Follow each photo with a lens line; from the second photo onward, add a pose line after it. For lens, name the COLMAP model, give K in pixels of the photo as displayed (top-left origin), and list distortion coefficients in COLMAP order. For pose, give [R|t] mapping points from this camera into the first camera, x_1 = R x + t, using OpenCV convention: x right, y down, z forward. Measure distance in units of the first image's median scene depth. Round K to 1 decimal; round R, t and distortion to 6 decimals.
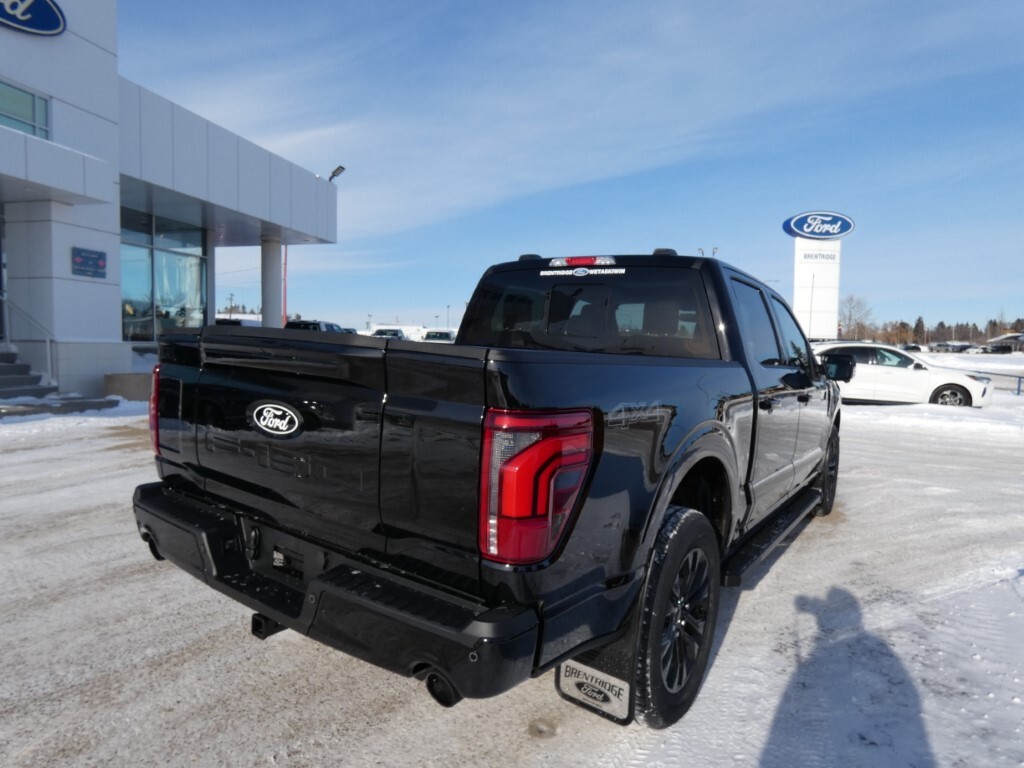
lens RADIAL K [[617.2, 0, 509.6], [0, 617.2, 381.1], [0, 0, 1]] dist [-0.004582, 0.001401]
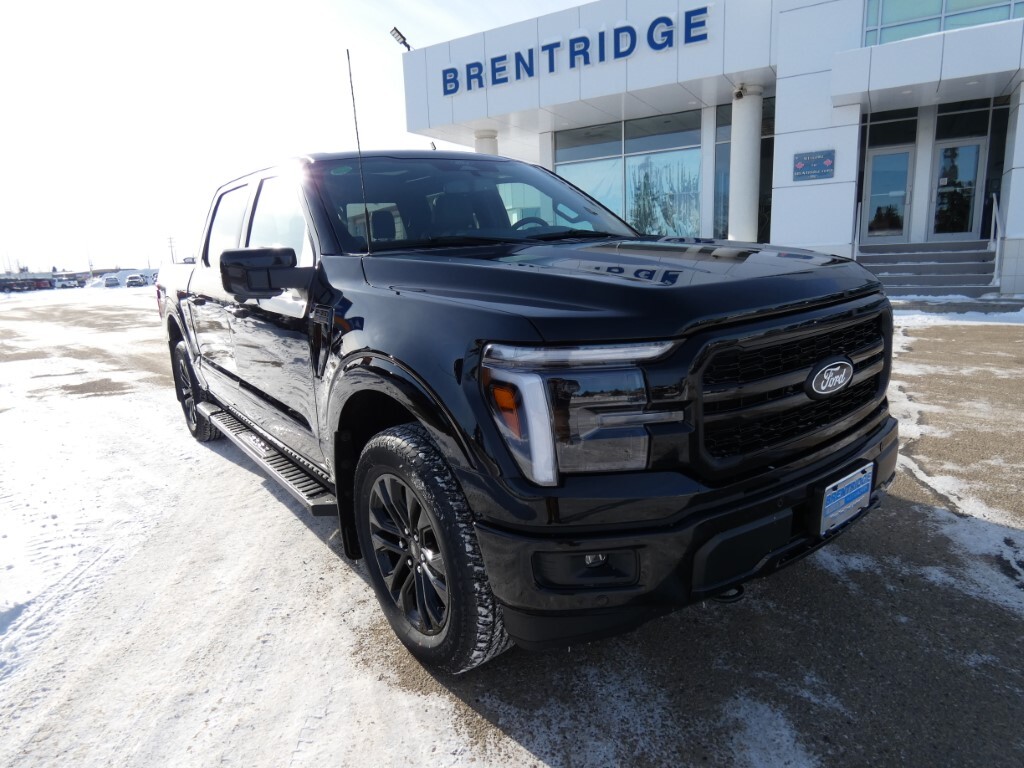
lens RADIAL K [[617.2, 0, 509.6], [0, 617.2, 381.1], [0, 0, 1]] dist [-0.004582, 0.001401]
pose [[-0.331381, 0.165089, -0.928941, 0.423311], [-0.023727, 0.982803, 0.183125, -0.004605], [0.943199, 0.082725, -0.321766, 0.607524]]
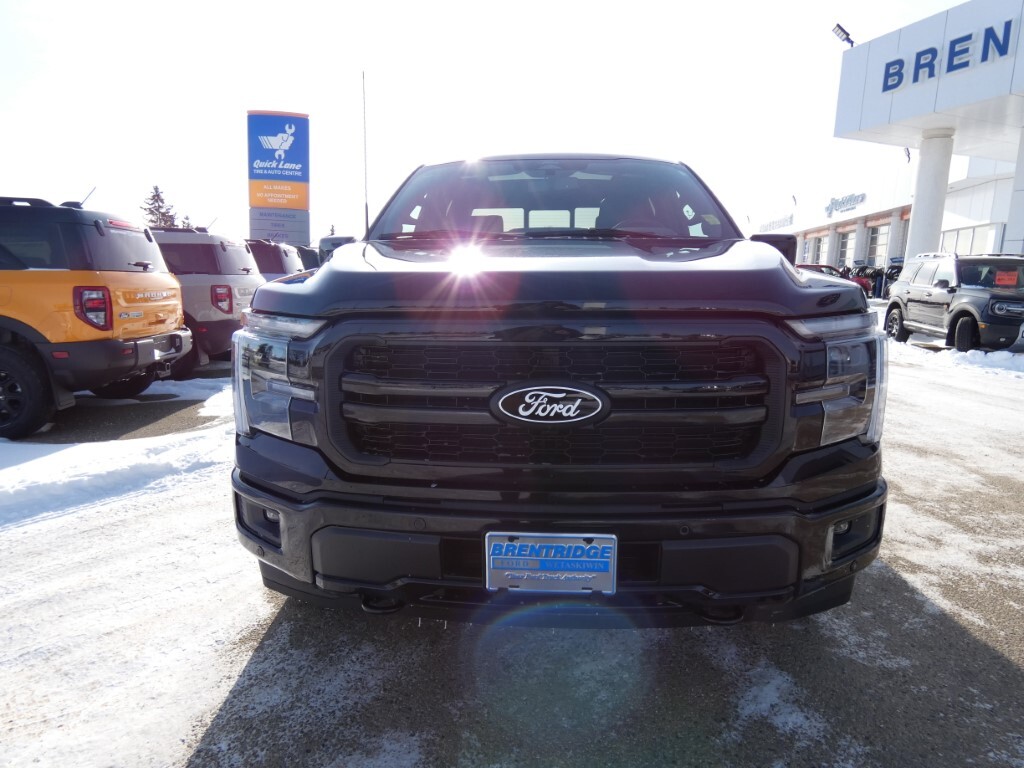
lens RADIAL K [[610.5, 0, 509.7], [0, 610.5, 379.5], [0, 0, 1]] dist [0.000985, -0.010690]
pose [[-0.863343, 0.028973, -0.503786, 0.315729], [-0.084209, 0.976079, 0.200446, -0.007494], [0.497542, 0.215477, -0.840251, 0.734829]]
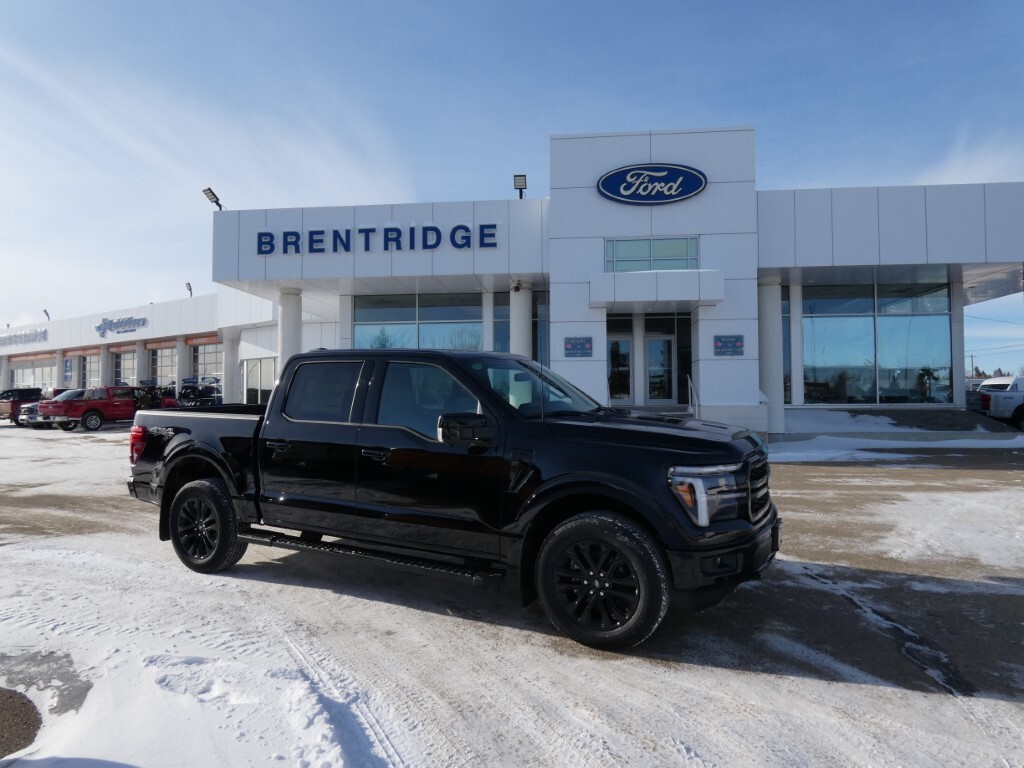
lens RADIAL K [[617.2, 0, 509.6], [0, 617.2, 381.1], [0, 0, 1]] dist [-0.004582, 0.001401]
pose [[0.097013, -0.061523, -0.993380, 0.606575], [-0.049394, 0.996560, -0.066544, -0.005411], [0.994057, 0.055523, 0.093641, 0.439731]]
